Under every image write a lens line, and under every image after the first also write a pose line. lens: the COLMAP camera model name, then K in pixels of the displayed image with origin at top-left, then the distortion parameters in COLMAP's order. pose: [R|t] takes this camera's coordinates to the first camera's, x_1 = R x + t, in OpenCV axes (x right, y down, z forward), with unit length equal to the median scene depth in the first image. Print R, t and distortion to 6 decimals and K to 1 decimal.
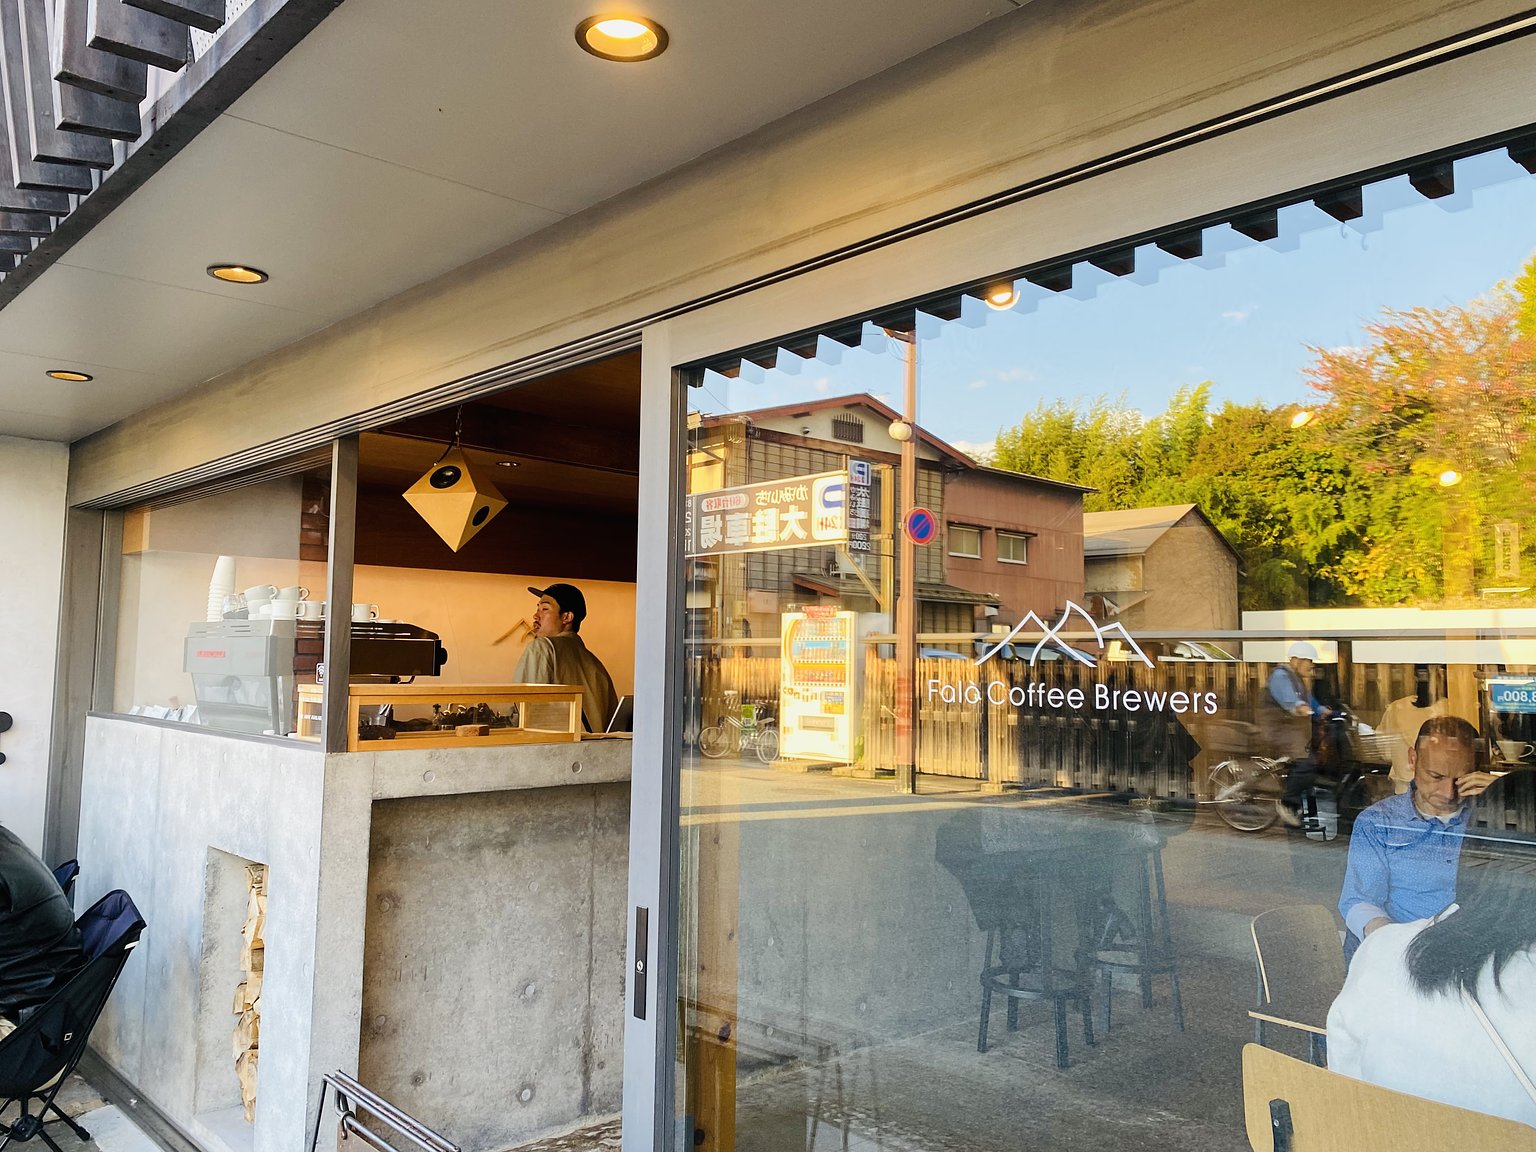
lens RADIAL K [[1187.8, 0, 736.4], [0, 1187.8, 567.3], [0, 0, 1]] dist [0.110792, -0.307706]
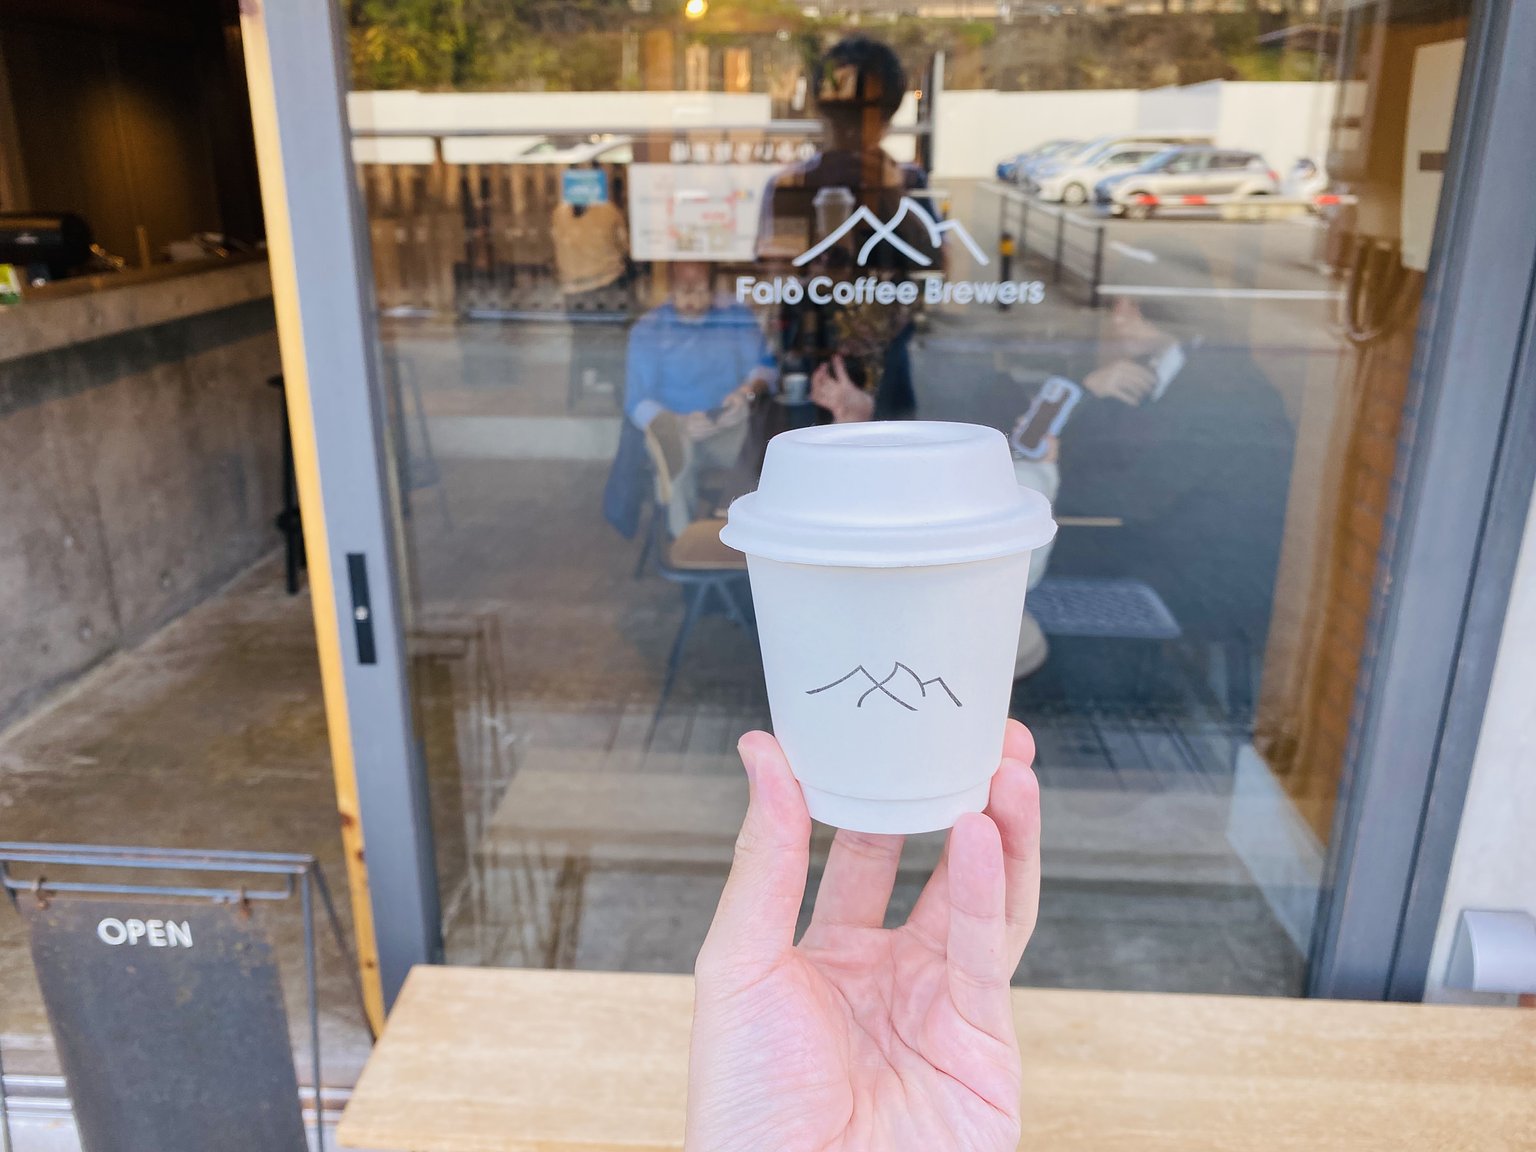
lens RADIAL K [[1187.8, 0, 736.4], [0, 1187.8, 567.3], [0, 0, 1]] dist [0.110792, -0.307706]
pose [[0.715581, -0.240829, 0.655702, -0.186464], [-0.044398, 0.921110, 0.386763, -0.023855], [-0.697117, -0.305872, 0.648437, 0.091026]]
